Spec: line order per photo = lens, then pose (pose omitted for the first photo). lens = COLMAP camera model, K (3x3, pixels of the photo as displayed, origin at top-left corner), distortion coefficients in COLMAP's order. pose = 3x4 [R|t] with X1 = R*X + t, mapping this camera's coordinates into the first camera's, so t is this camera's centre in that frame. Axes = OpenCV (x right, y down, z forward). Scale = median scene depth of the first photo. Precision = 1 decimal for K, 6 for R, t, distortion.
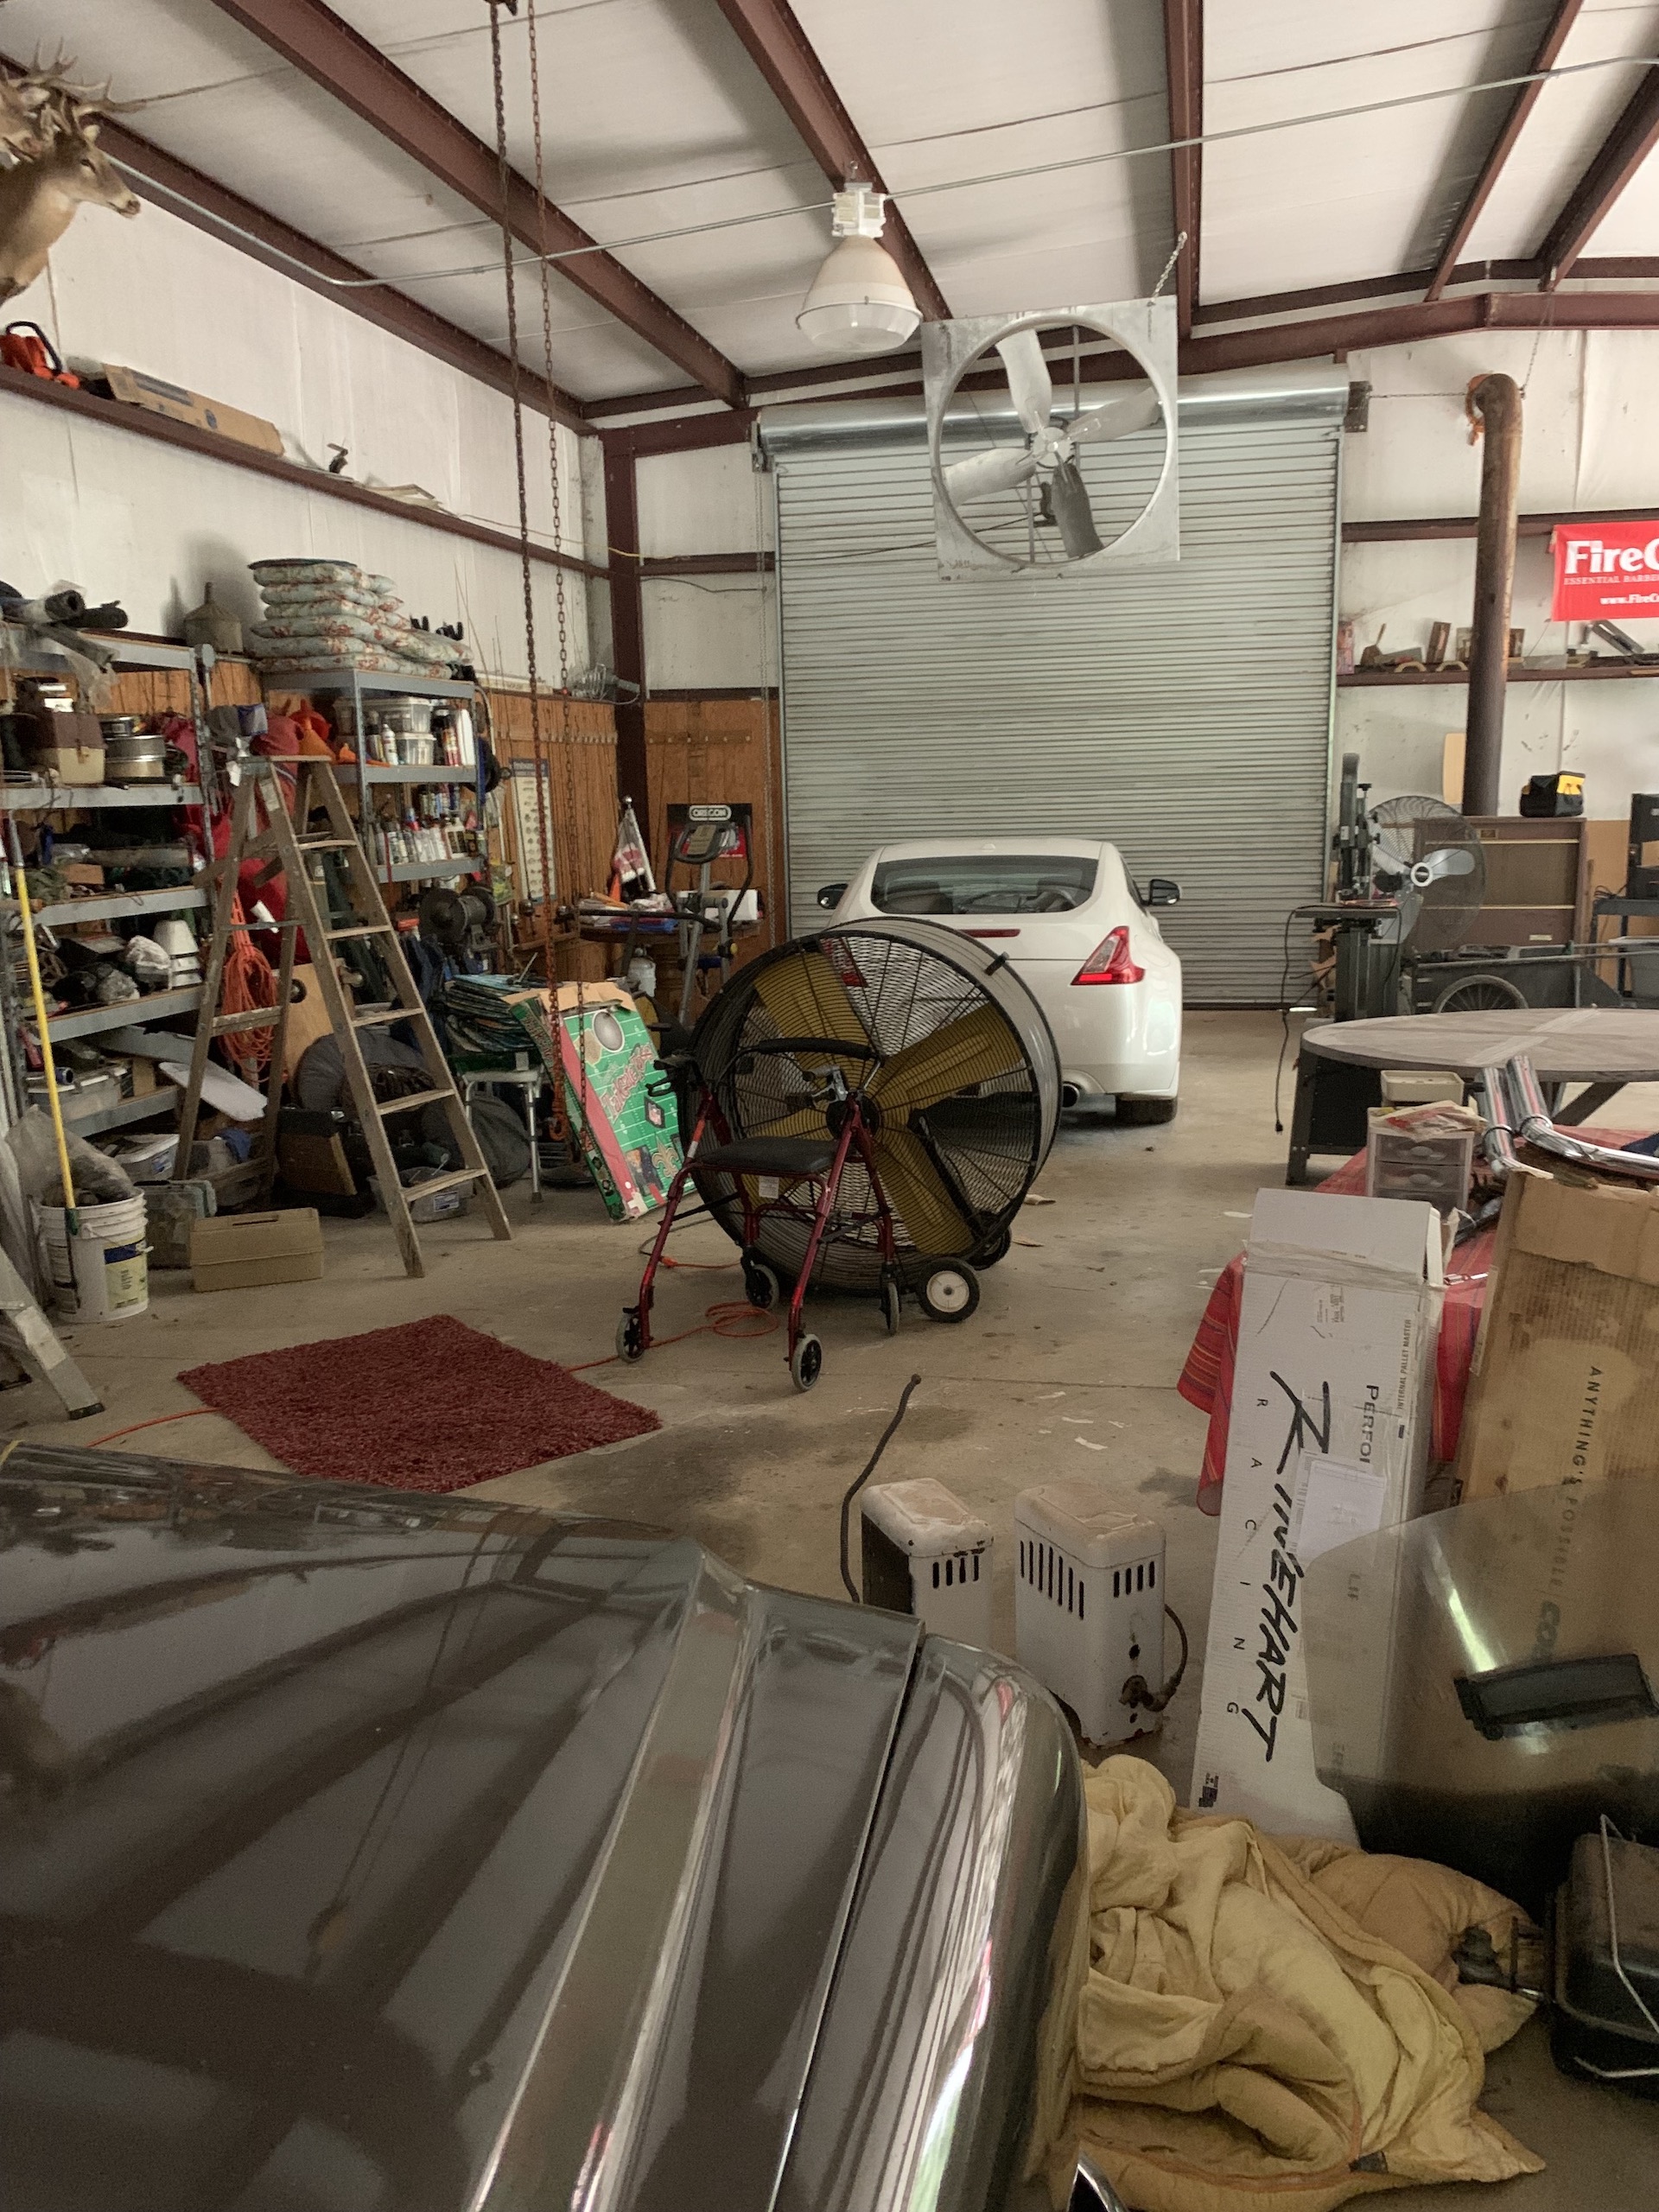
lens RADIAL K [[1679.8, 0, 833.2], [0, 1679.8, 1111.7], [0, 0, 1]] dist [0.022389, -0.022981]
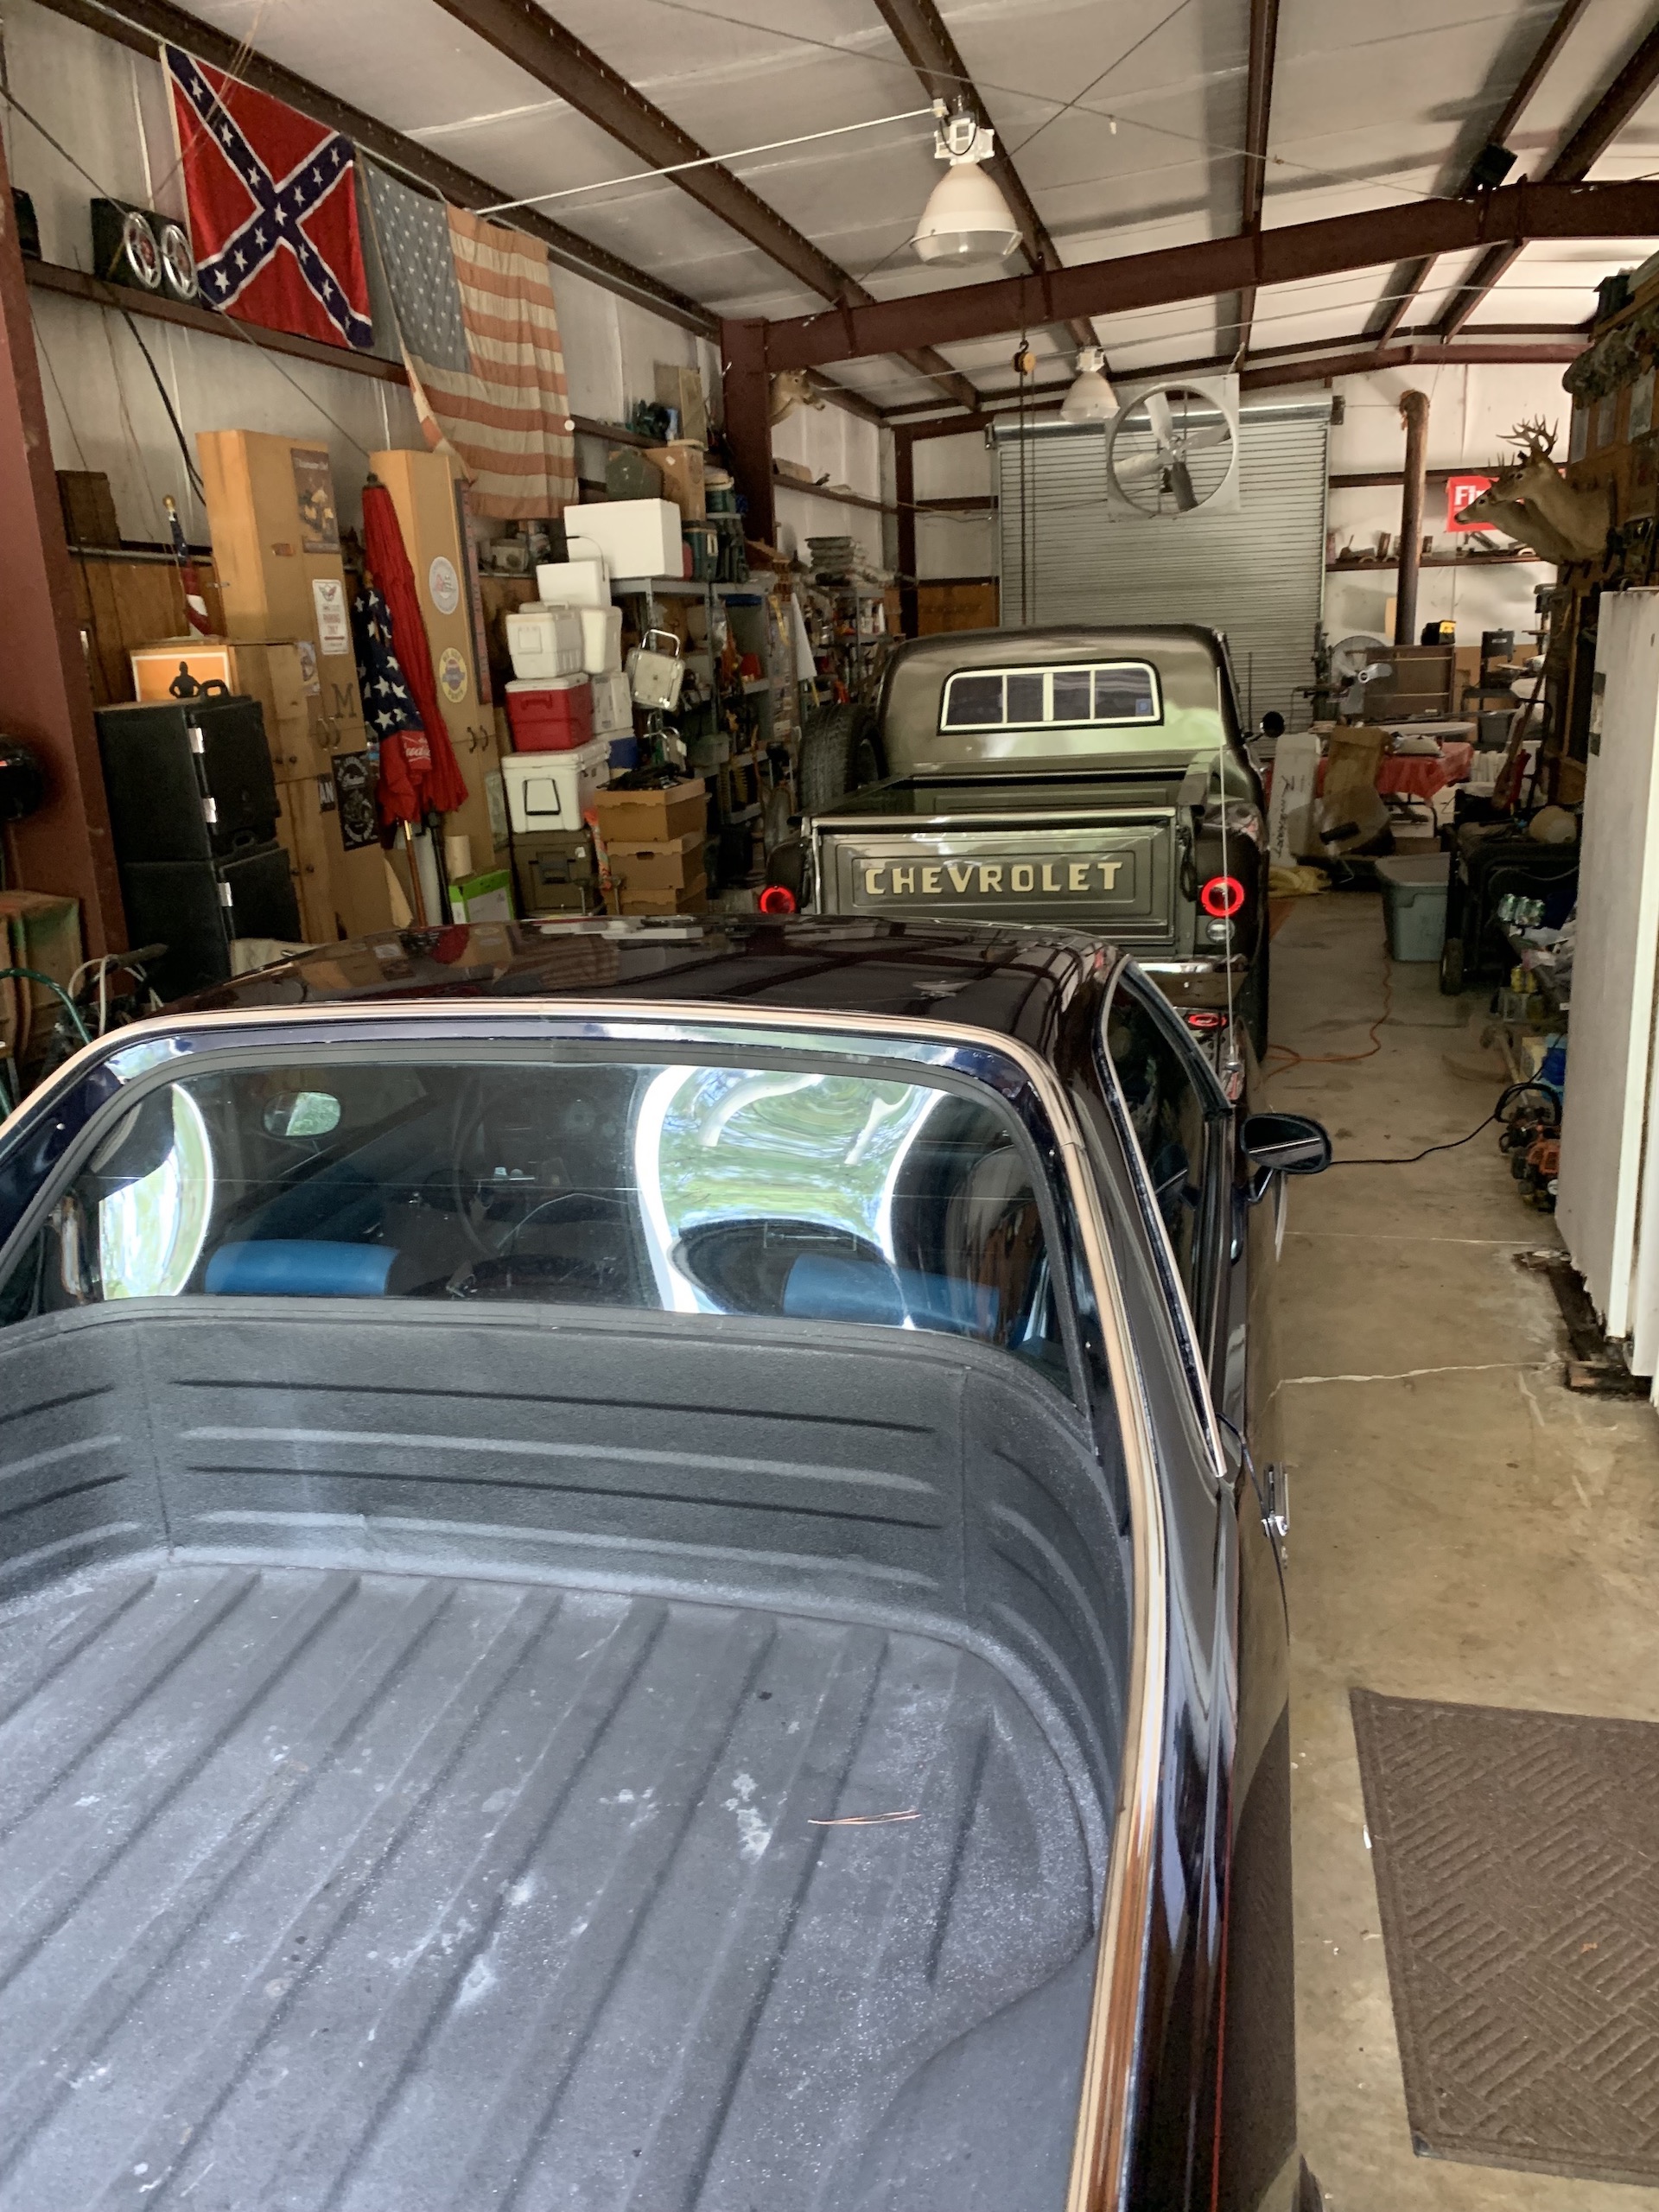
lens RADIAL K [[1679.8, 0, 822.3], [0, 1679.8, 1106.5], [0, 0, 1]] dist [0.022389, -0.022981]
pose [[0.999691, -0.016722, -0.018370, -0.210623], [0.018266, 0.996008, 0.087374, 0.145510], [0.016836, -0.087683, 0.996006, -0.840068]]
